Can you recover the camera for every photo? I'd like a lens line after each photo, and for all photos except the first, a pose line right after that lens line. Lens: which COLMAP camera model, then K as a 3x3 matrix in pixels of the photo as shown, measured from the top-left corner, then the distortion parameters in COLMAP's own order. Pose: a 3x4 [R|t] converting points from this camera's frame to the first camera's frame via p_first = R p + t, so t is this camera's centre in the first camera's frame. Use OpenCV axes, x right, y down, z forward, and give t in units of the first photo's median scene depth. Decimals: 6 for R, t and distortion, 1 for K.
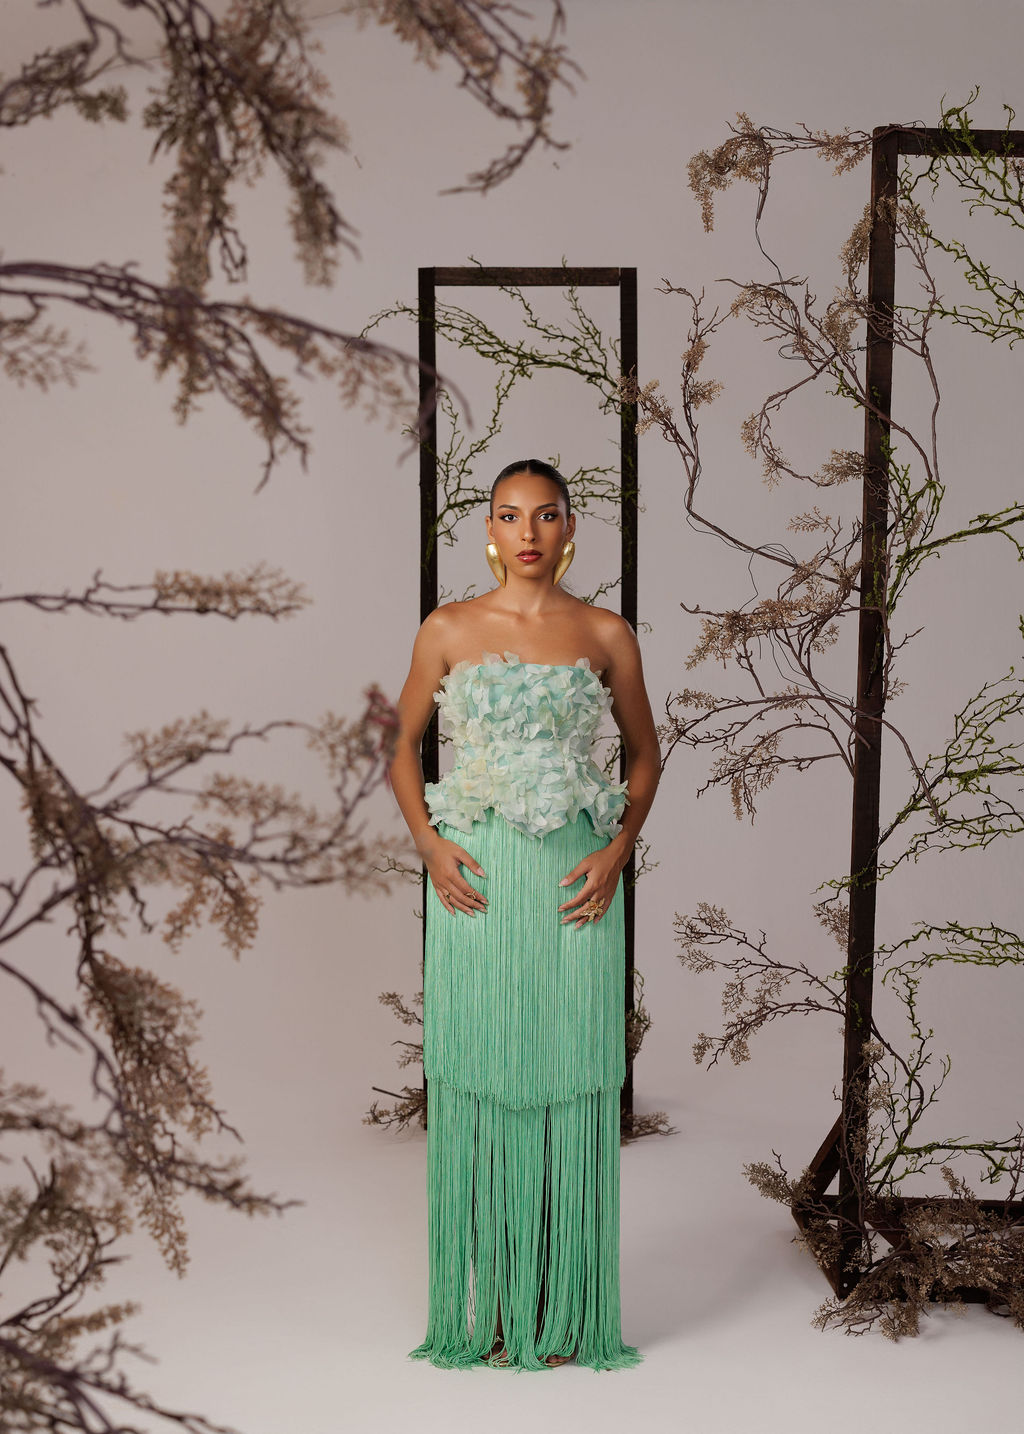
lens RADIAL K [[2210.2, 0, 494.7], [0, 2210.2, 754.9], [0, 0, 1]] dist [0.021835, 0.011381]
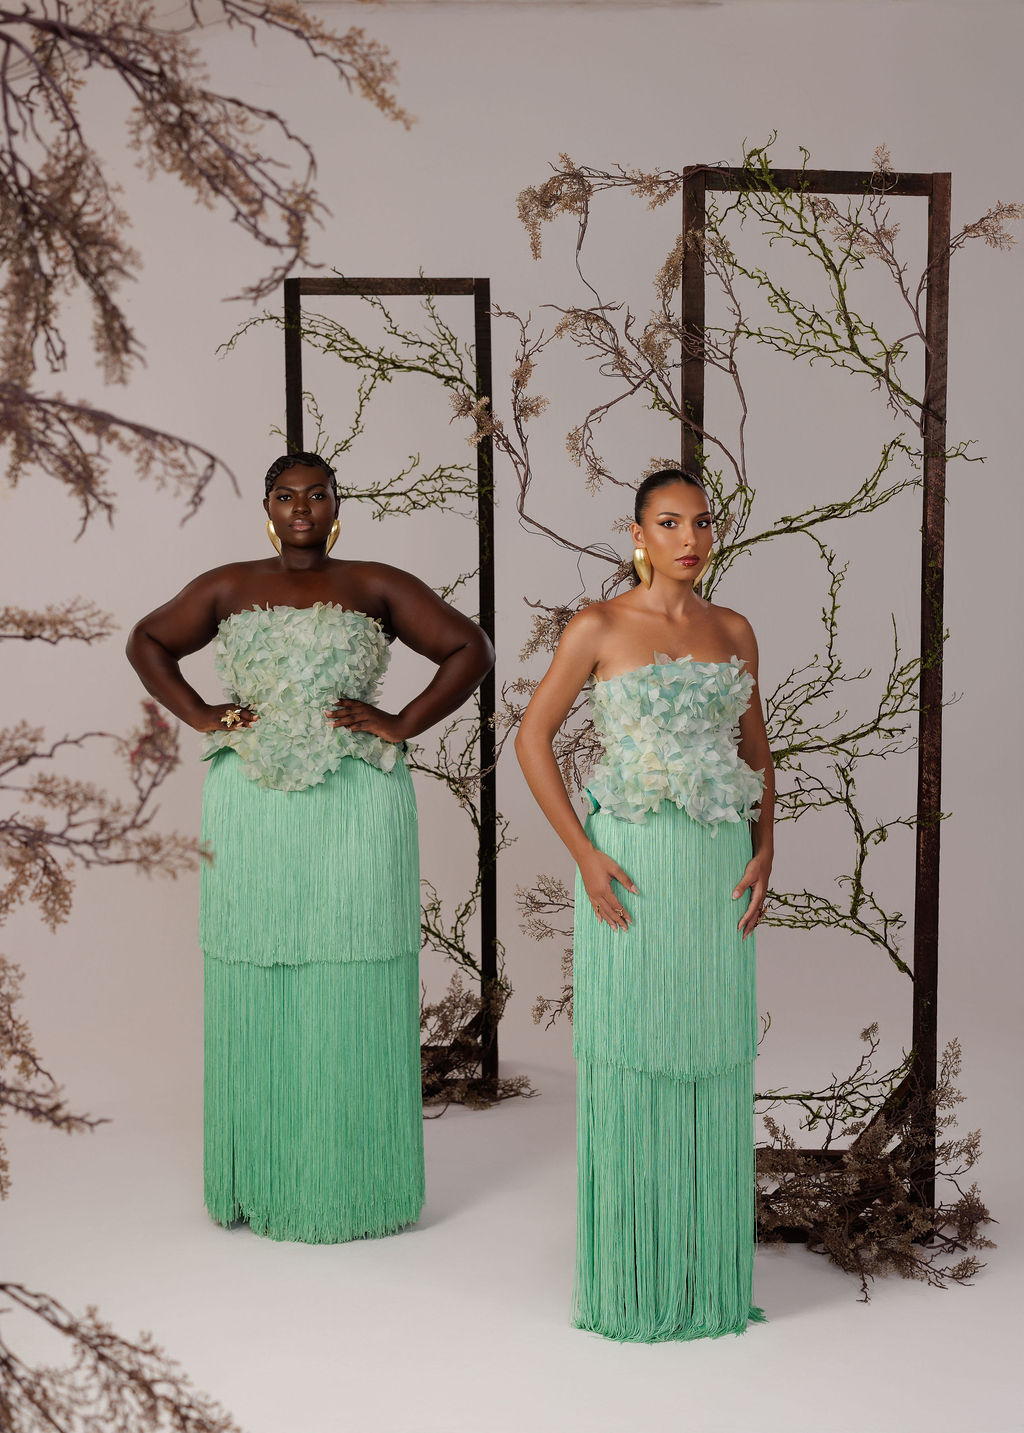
lens RADIAL K [[2289.9, 0, 521.4], [0, 2289.9, 650.9], [0, 0, 1]] dist [0.019385, 0.000738]
pose [[0.998945, -0.010112, 0.044799, 0.037005], [0.011576, 0.999404, -0.032534, -0.006390], [-0.044444, 0.033018, 0.998466, -0.125254]]
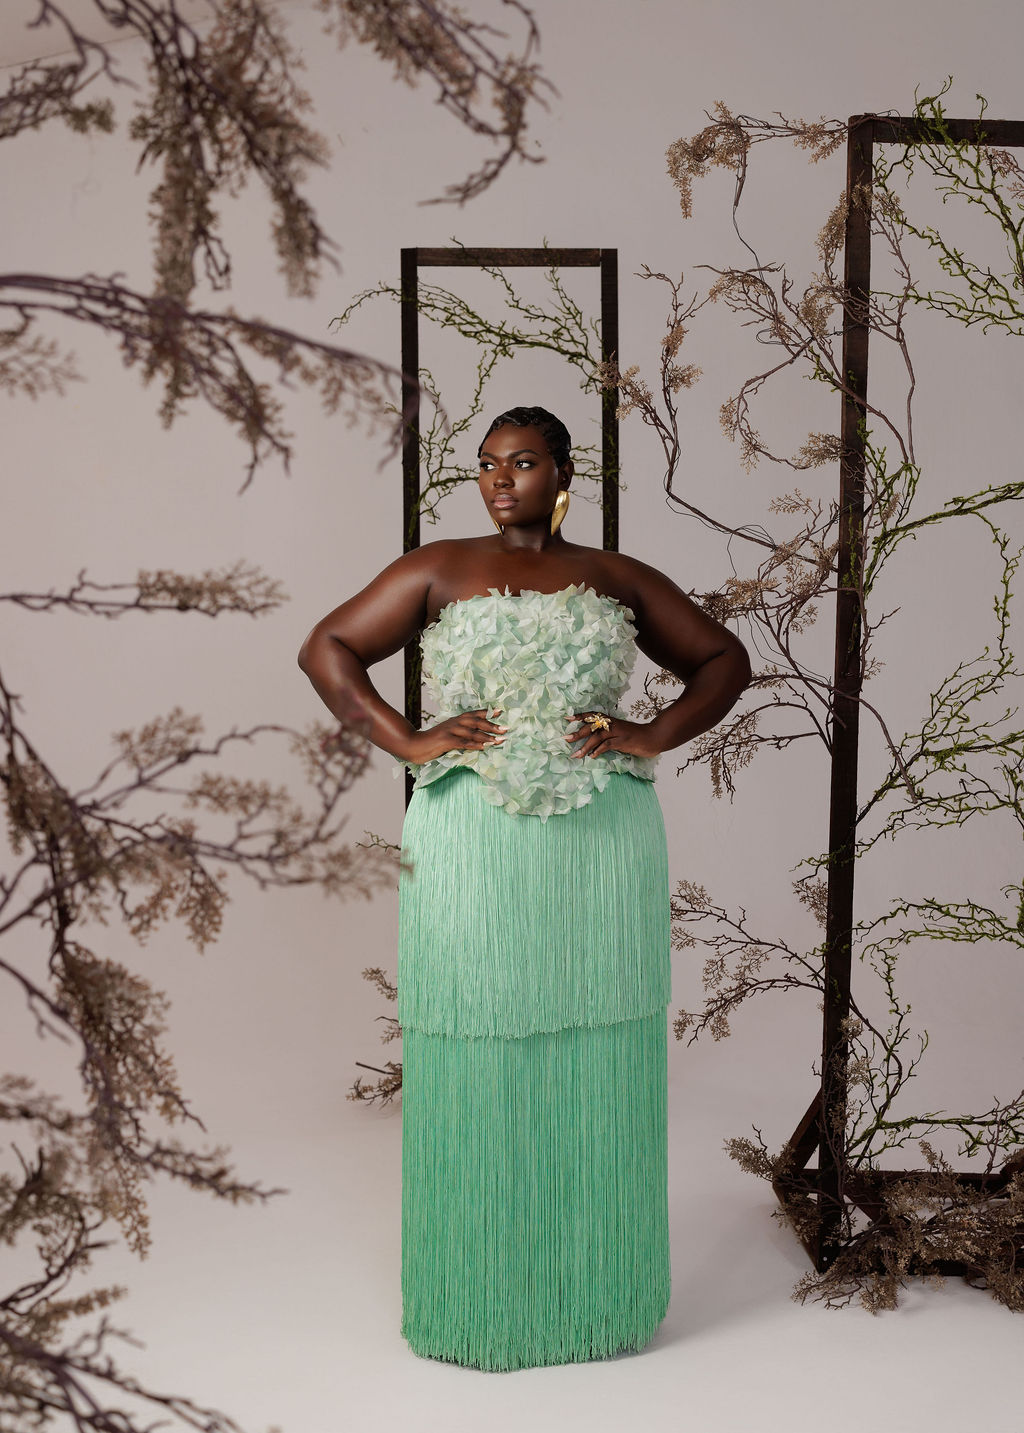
lens RADIAL K [[2220.3, 0, 515.9], [0, 2220.3, 701.0], [0, 0, 1]] dist [0.023719, -0.017237]
pose [[0.999867, -0.001532, 0.016223, 0.001449], [0.001686, 0.999954, -0.009449, -0.005761], [-0.016208, 0.009475, 0.999824, -0.014322]]
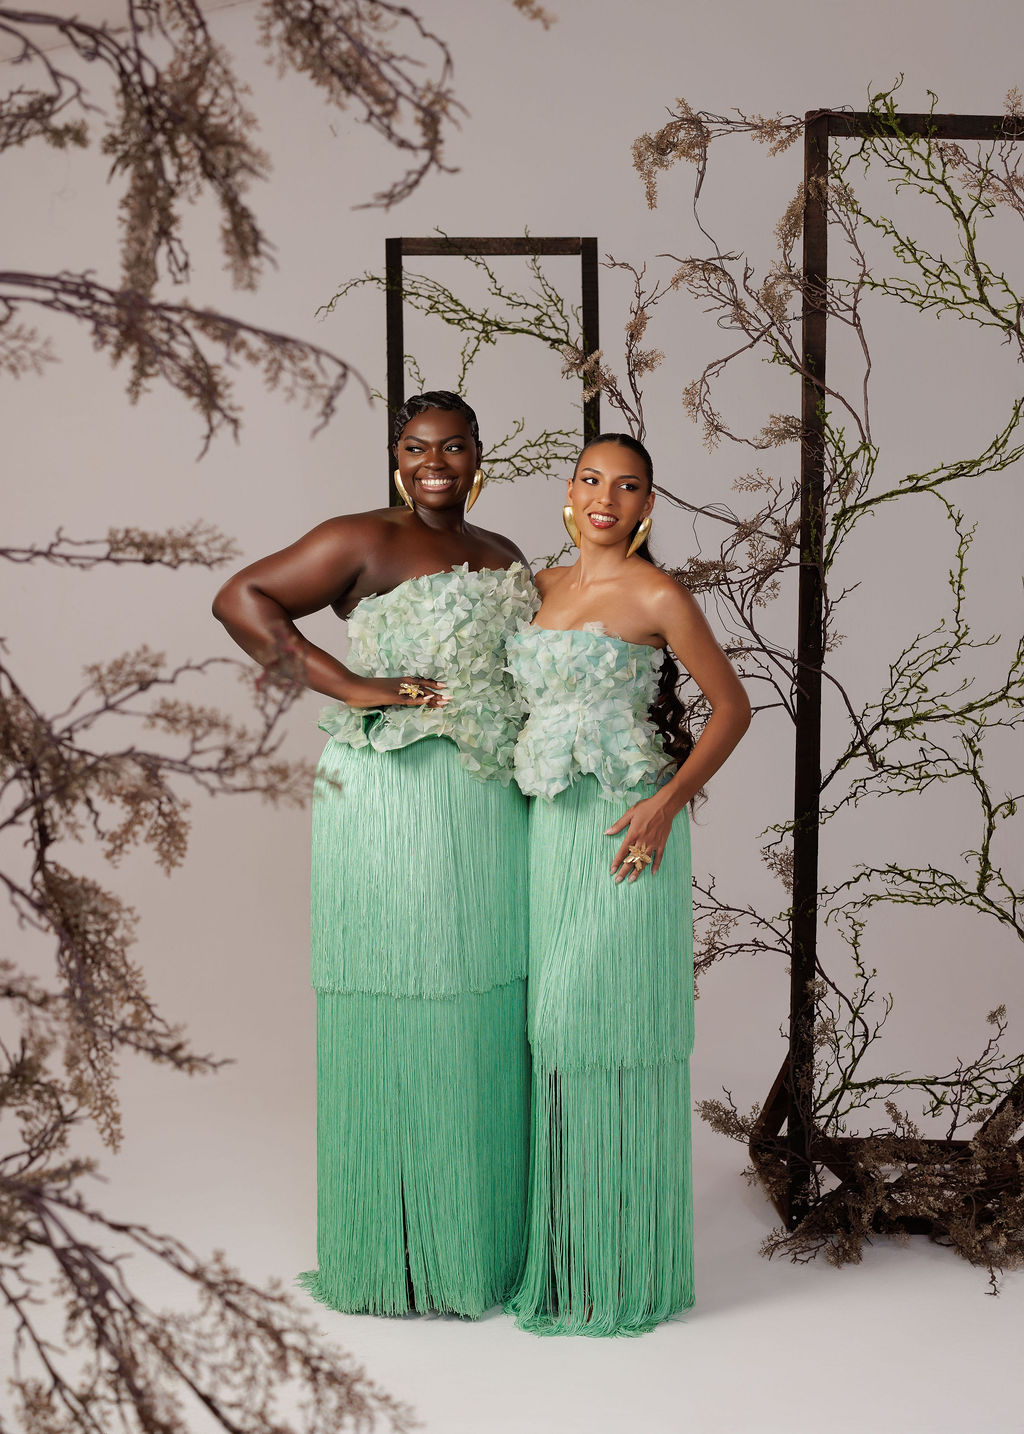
lens RADIAL K [[2340.2, 0, 516.1], [0, 2340.2, 637.0], [0, 0, 1]] dist [0.016721, 0.044125]
pose [[0.999963, -0.005711, 0.006471, 0.023896], [0.005961, 0.999209, -0.039311, 0.011143], [-0.006242, 0.039348, 0.999206, -0.108465]]
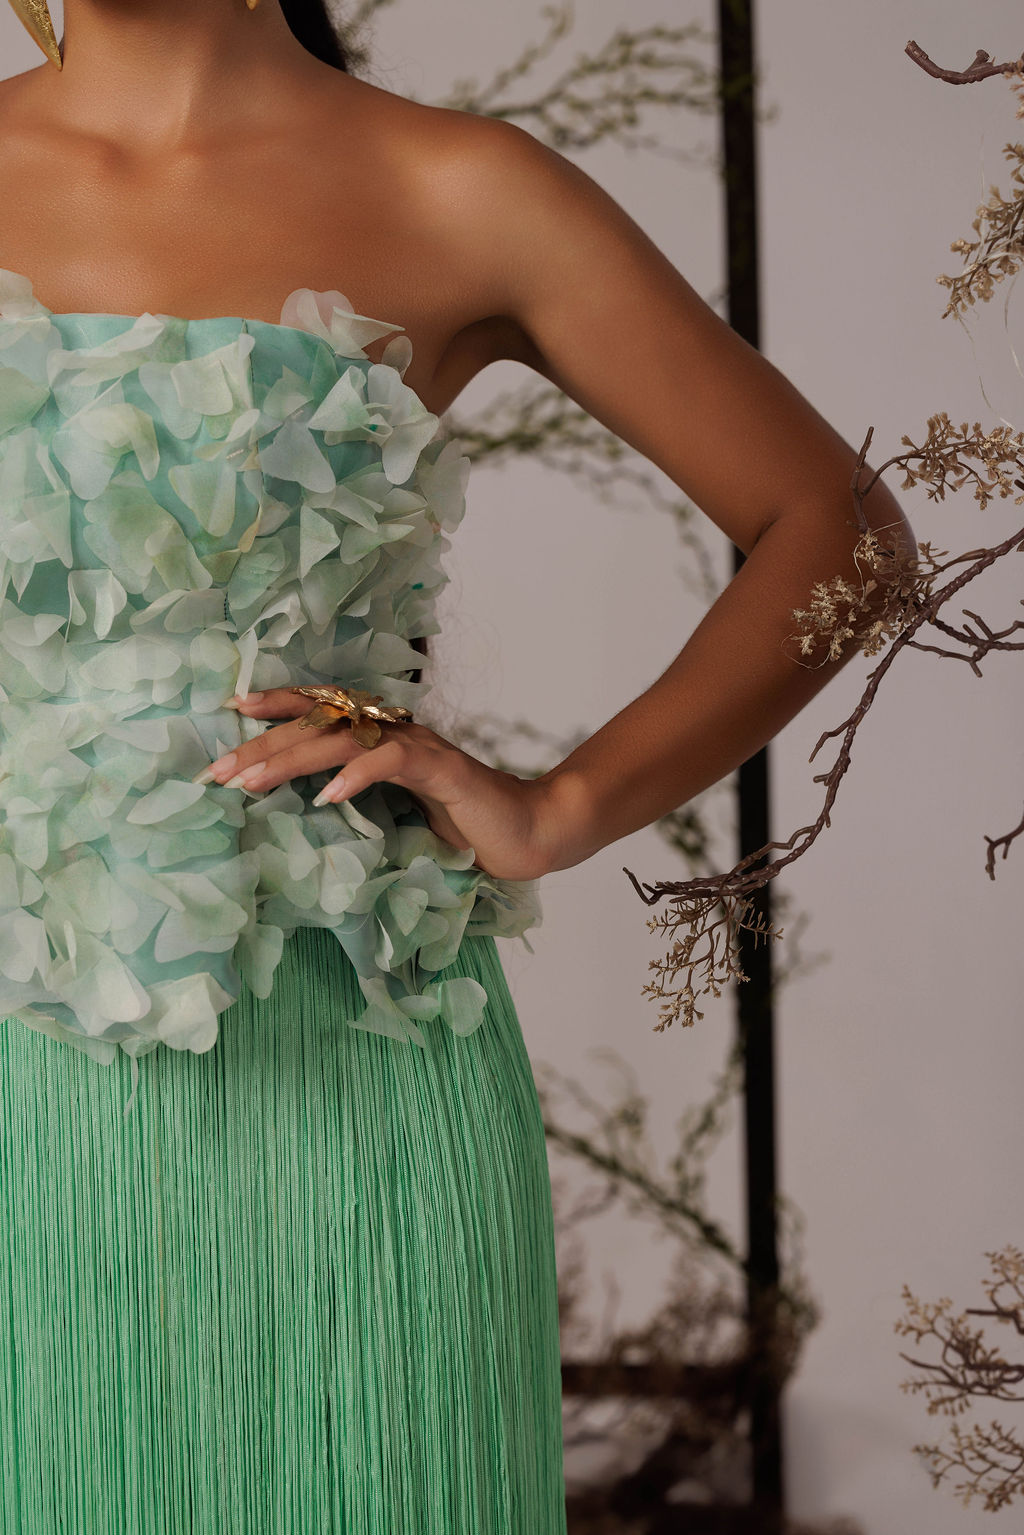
lens RADIAL K [[2112.5, 0, 512.0], [0, 2112.5, 767.5], [0, 0, 1]] dist [0.007453, -0.002453]
pose [[0.997034, -0.027294, -0.071961, 0.057223], [0.029249, 0.999227, 0.026268, -0.000239], [0.071188, -0.028295, 0.997062, 0.778264]]
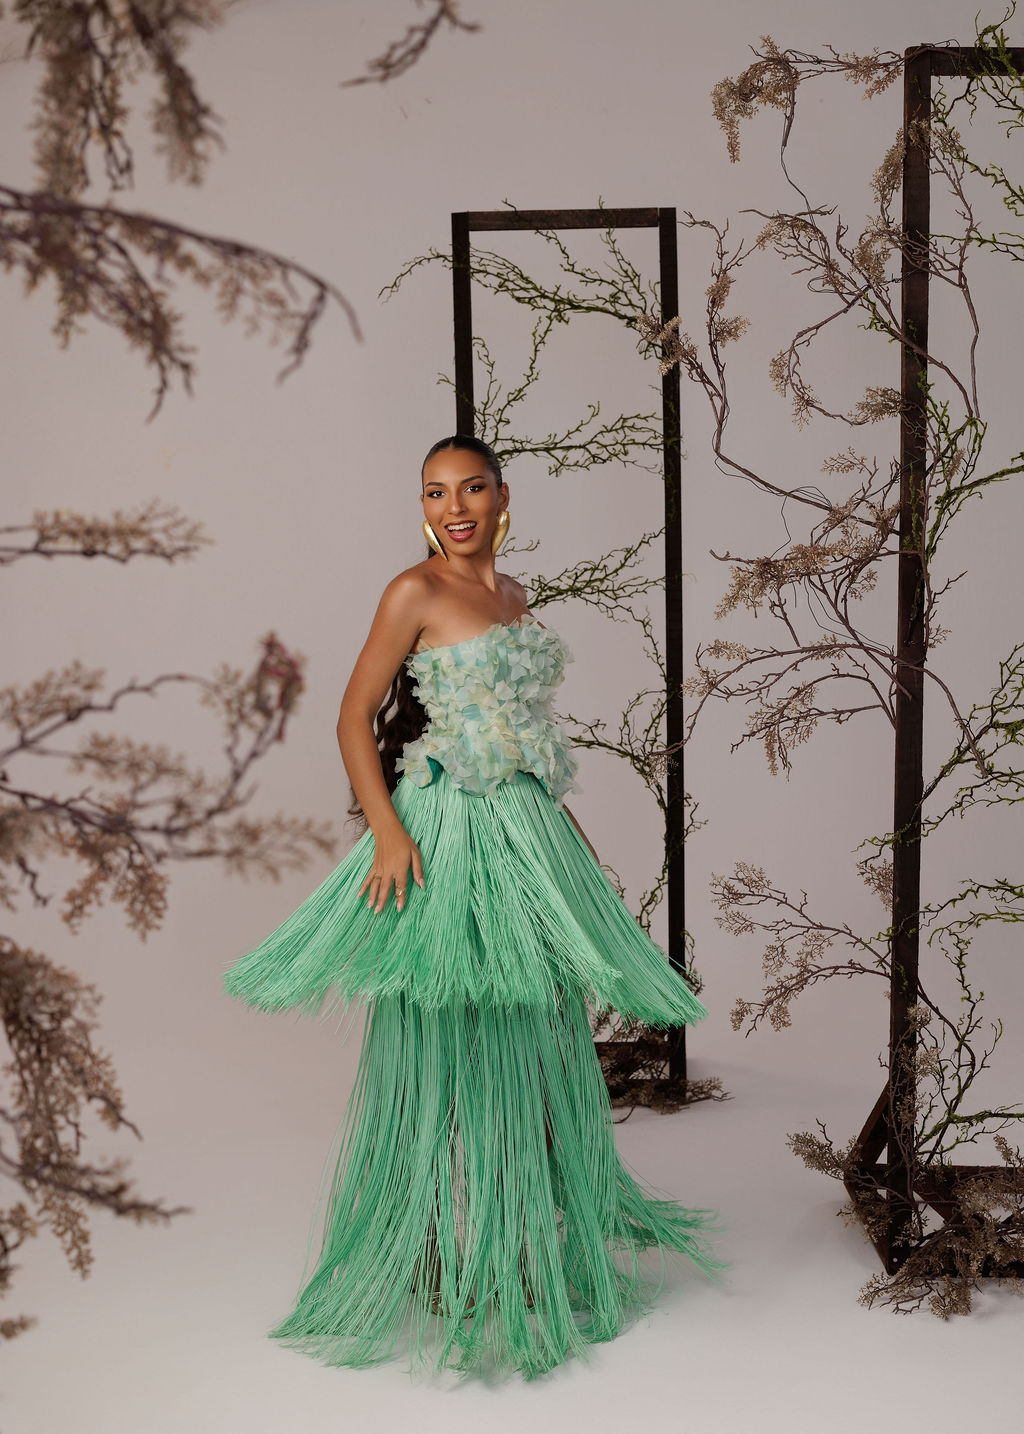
lens RADIAL K [[2185.8, 0, 512.0], [0, 2185.8, 717.0], [0, 0, 1]] dist [0.025854, -0.023060]
pose [[0.999187, -0.014054, -0.037793, 0.033400], [0.014100, 0.999900, 0.000951, 0.001550], [0.037776, -0.001483, 0.999285, 0.049801]]
